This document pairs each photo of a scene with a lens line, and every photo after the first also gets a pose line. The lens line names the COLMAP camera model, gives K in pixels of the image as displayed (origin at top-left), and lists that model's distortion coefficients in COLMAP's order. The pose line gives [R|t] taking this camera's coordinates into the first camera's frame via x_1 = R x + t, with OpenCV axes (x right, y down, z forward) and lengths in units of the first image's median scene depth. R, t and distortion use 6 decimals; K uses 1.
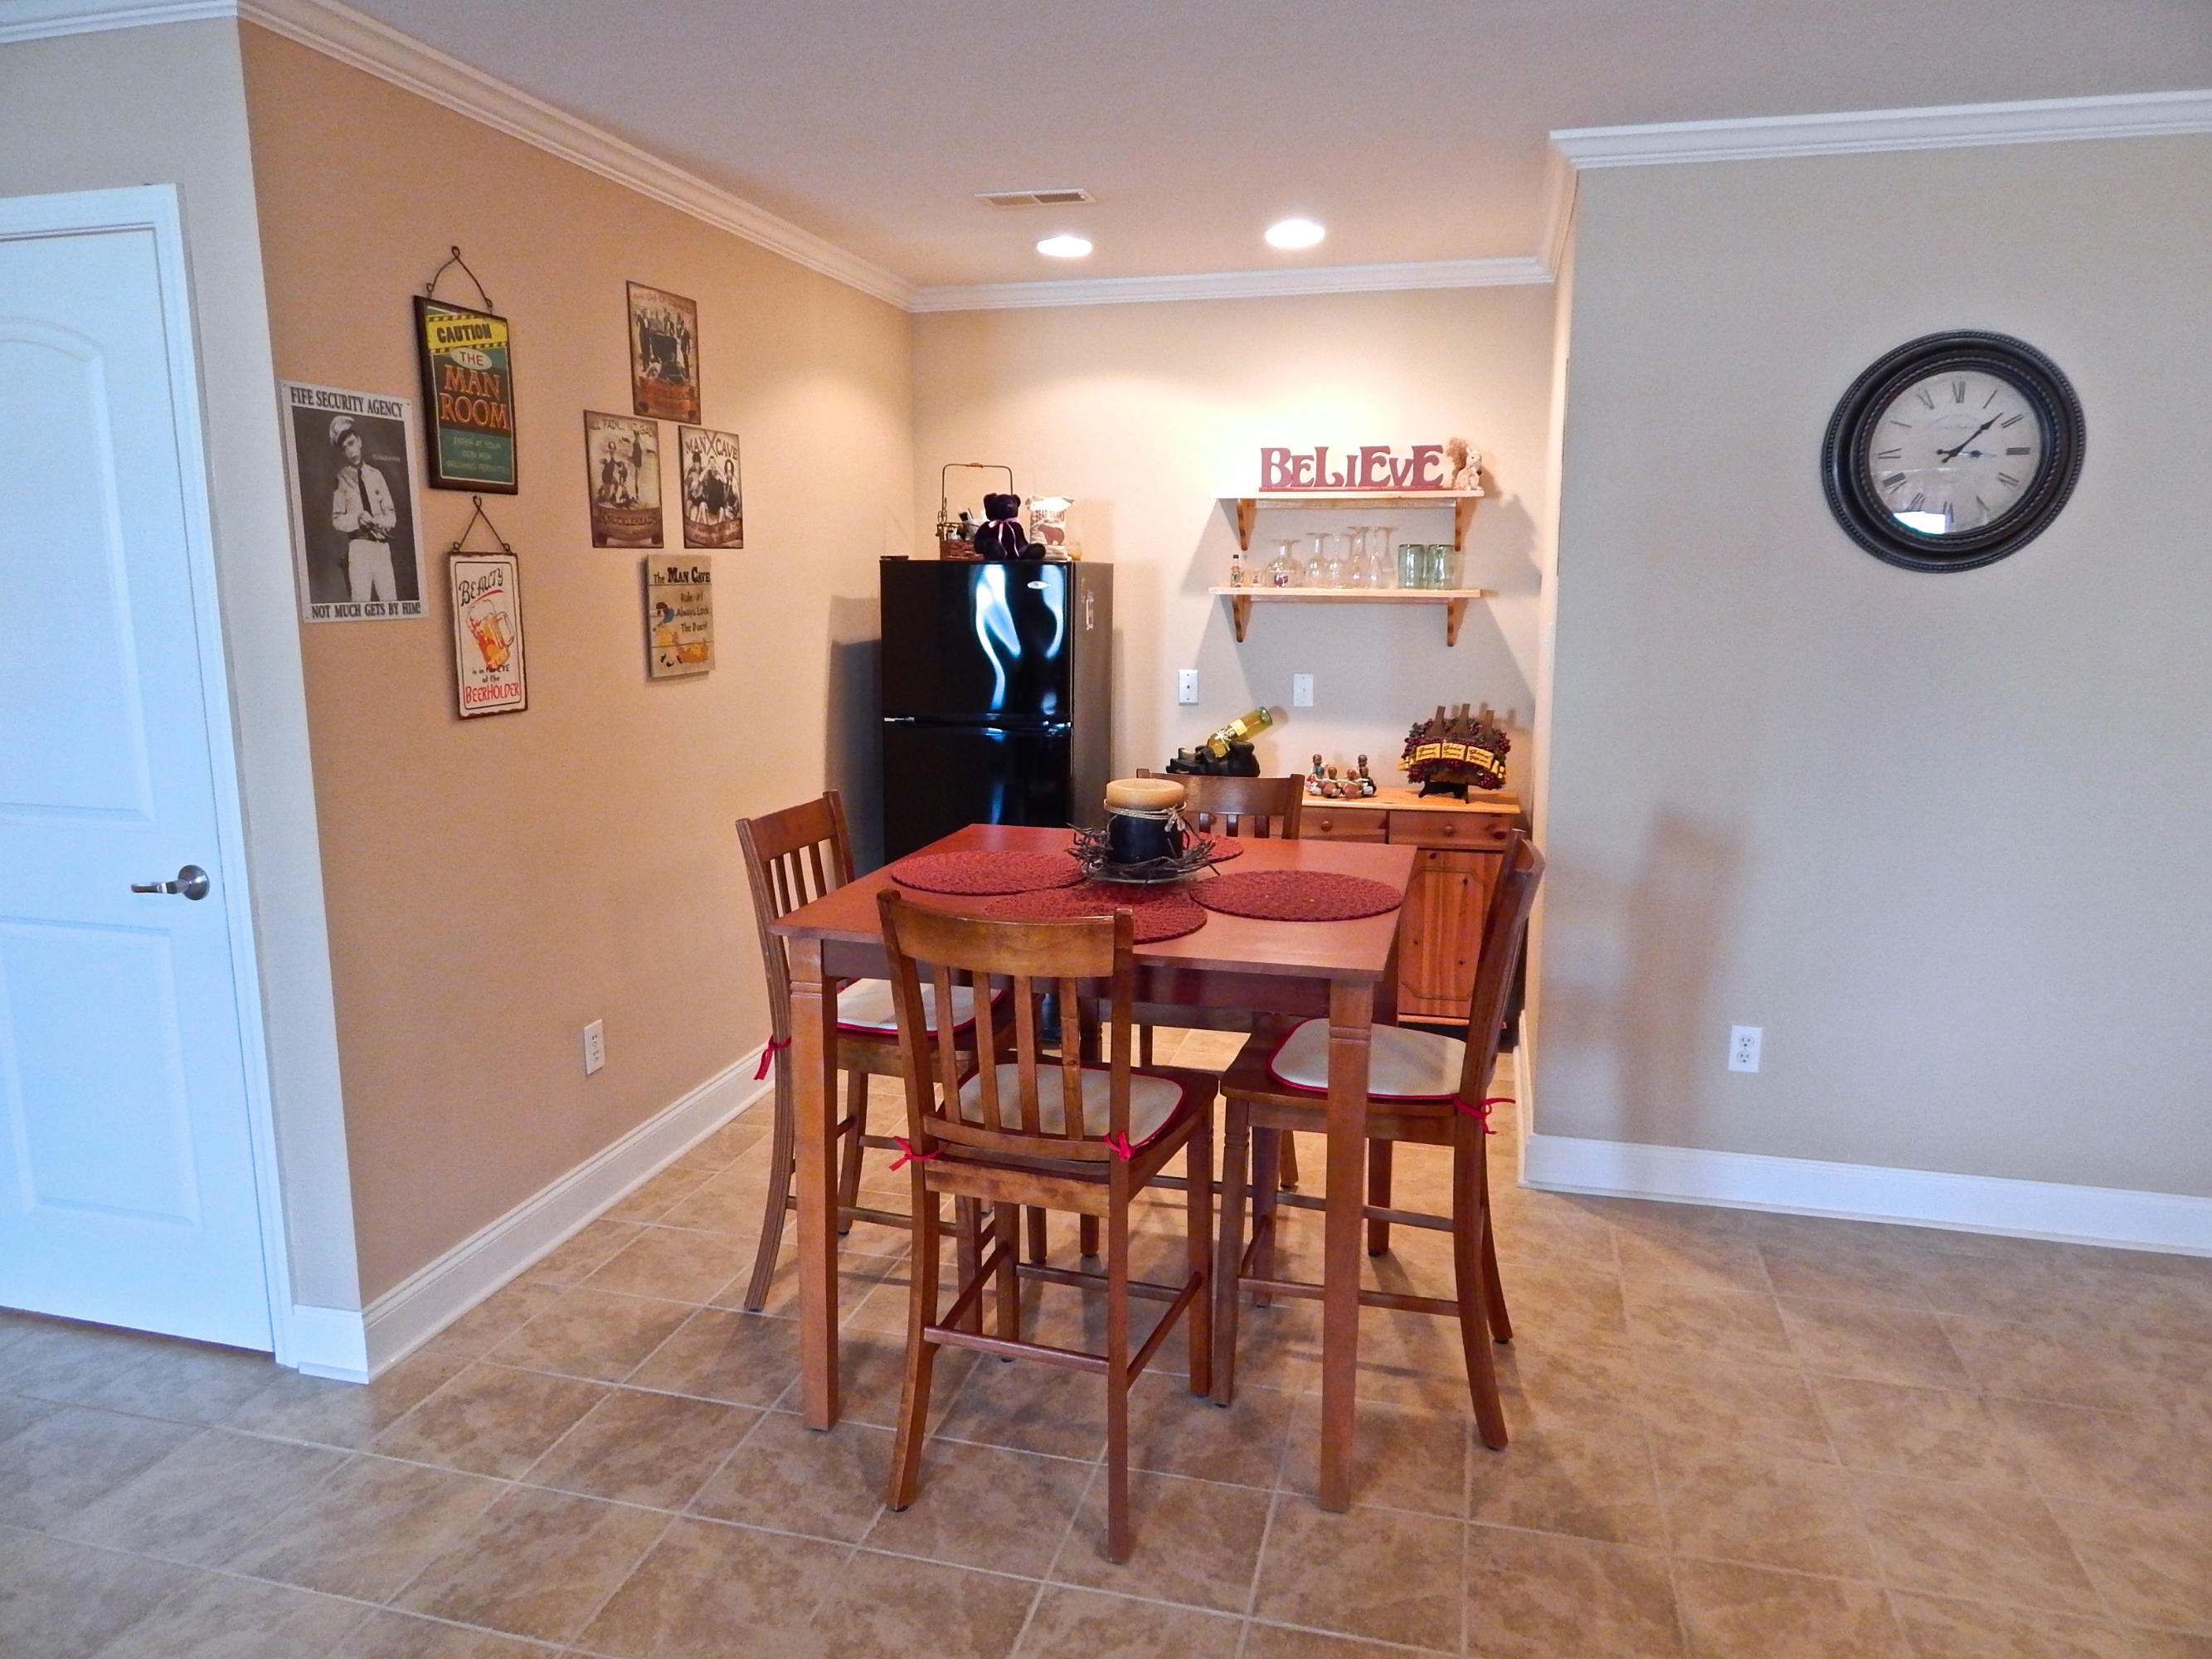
lens RADIAL K [[1464.0, 0, 1107.1], [0, 1464.0, 822.8], [0, 0, 1]] dist [0.006789, -0.011458]
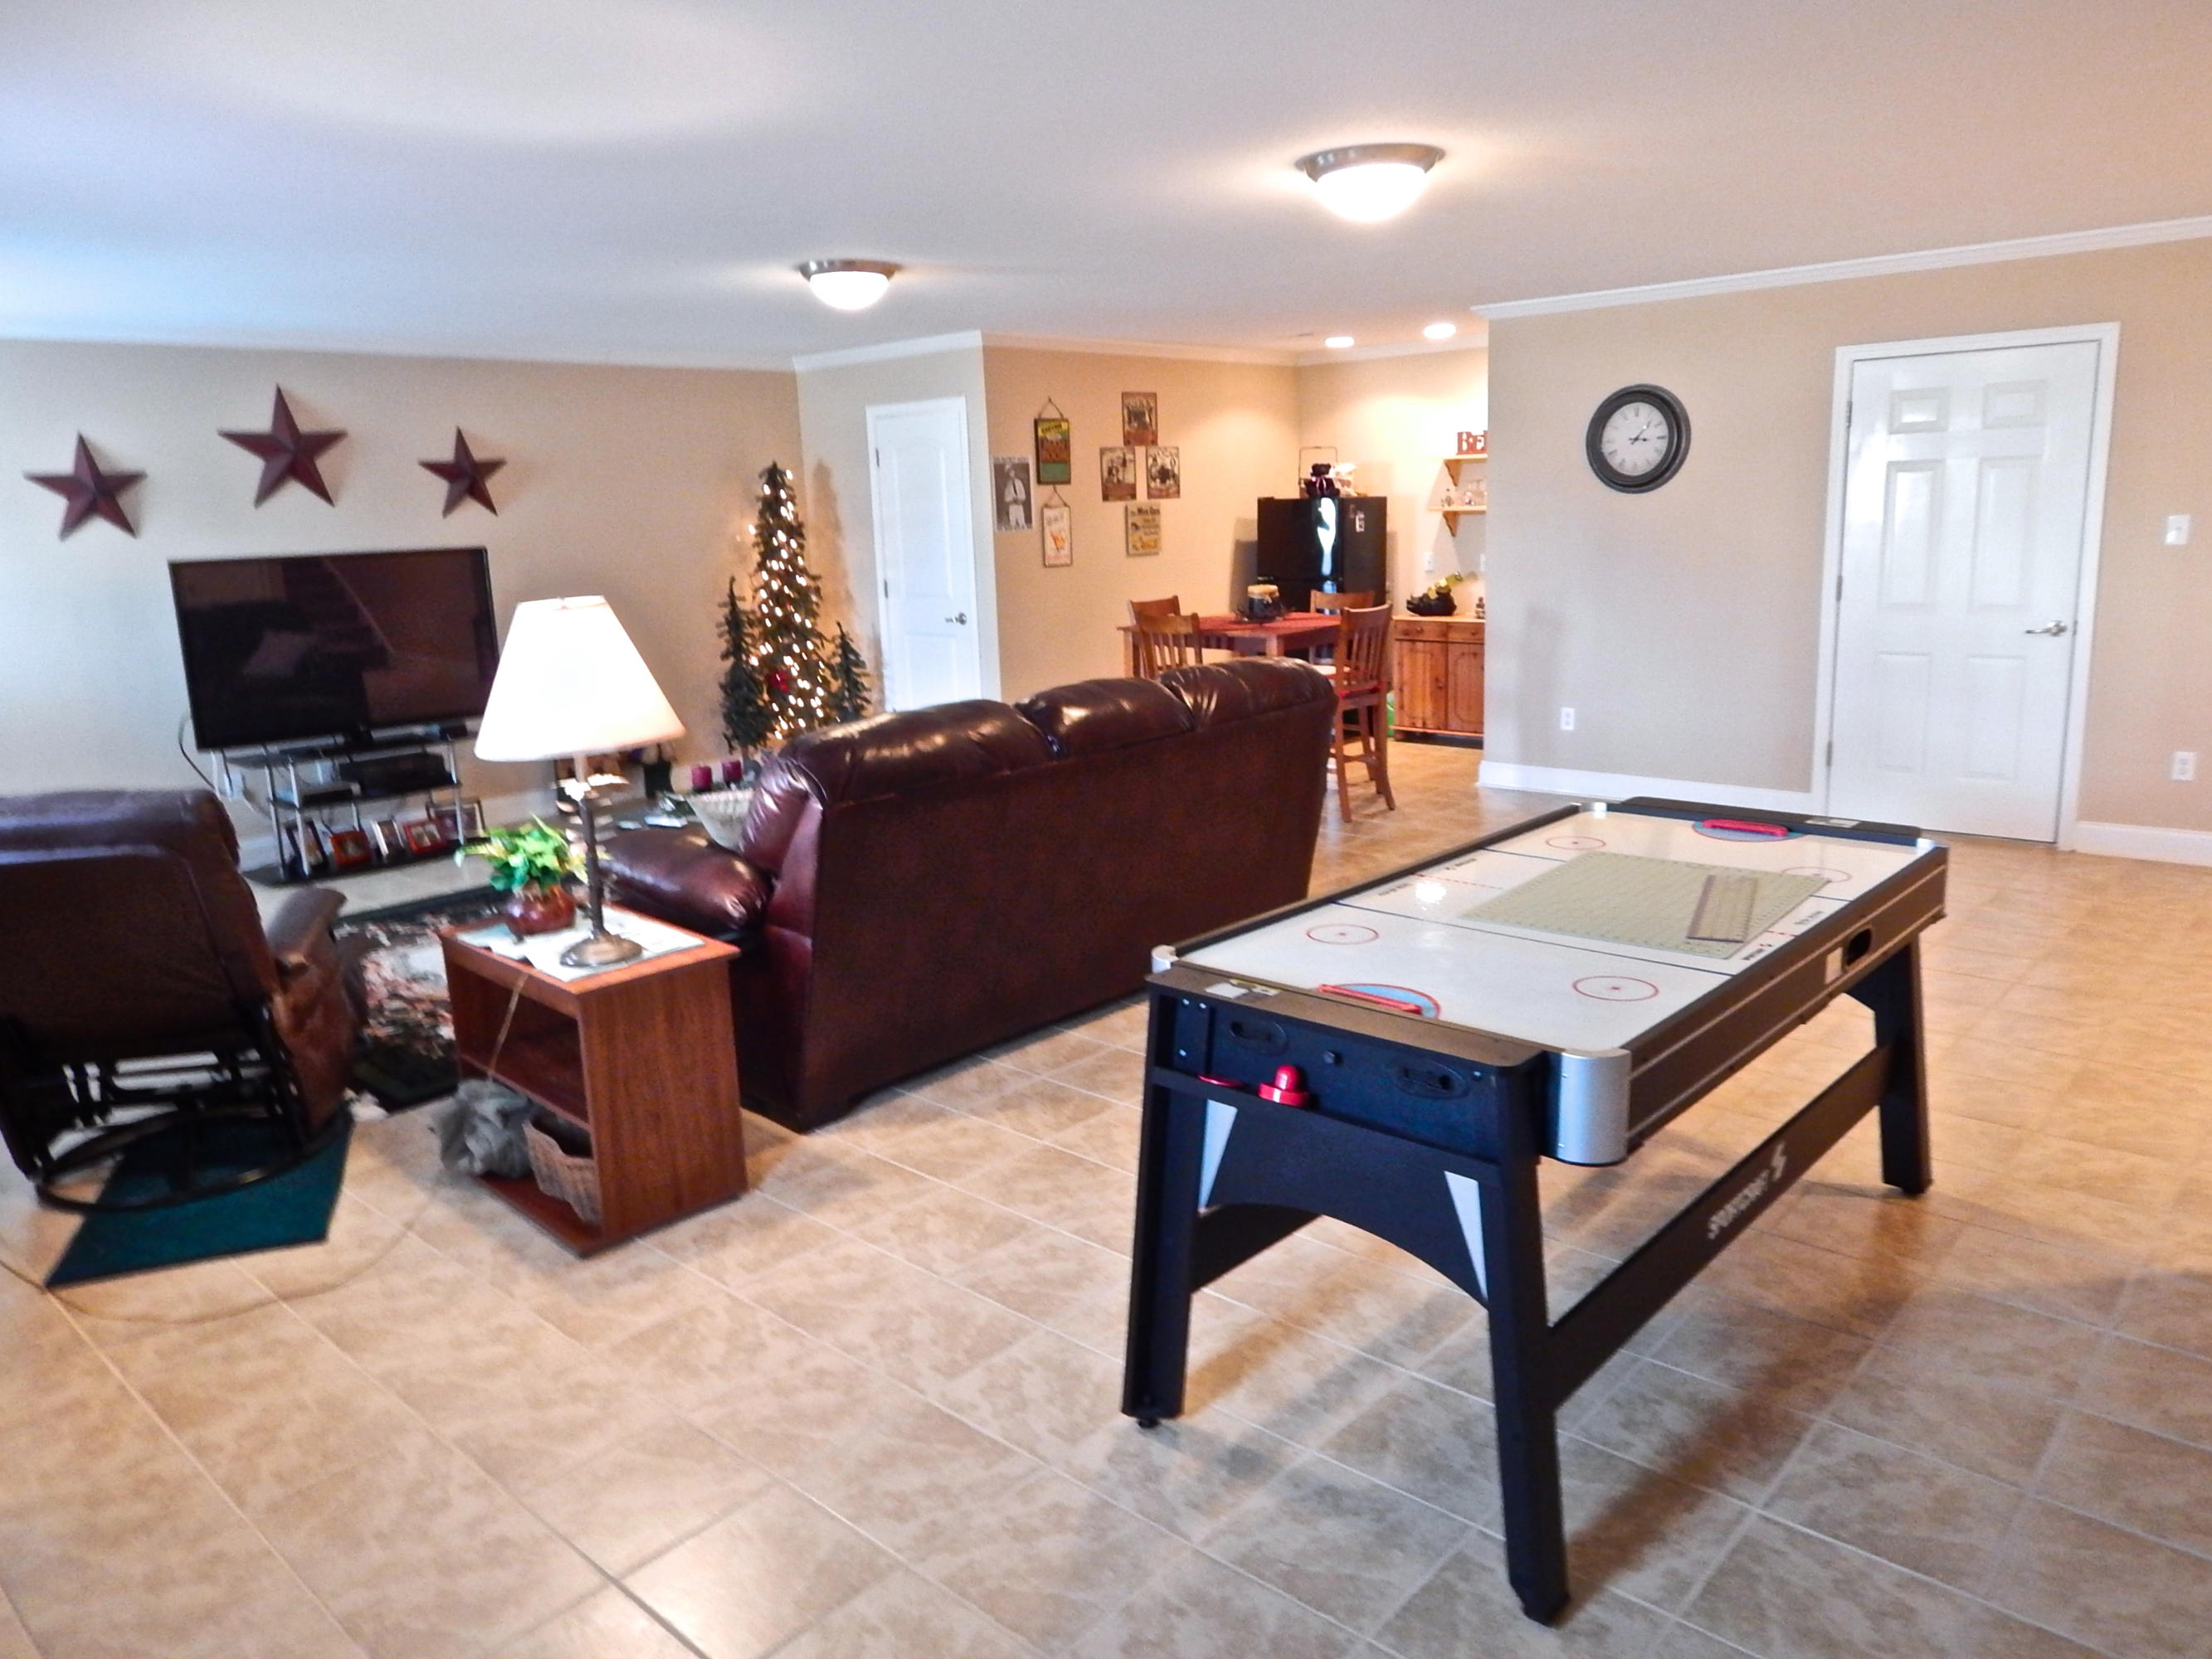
lens RADIAL K [[1529.7, 0, 1106.0], [0, 1529.7, 829.5], [0, 0, 1]] dist [0.008552, 0.000108]
pose [[0.883717, 0.067257, -0.463164, 0.848399], [-0.044711, 0.997227, 0.059499, 0.203200], [0.465881, -0.031872, 0.884273, -1.253170]]
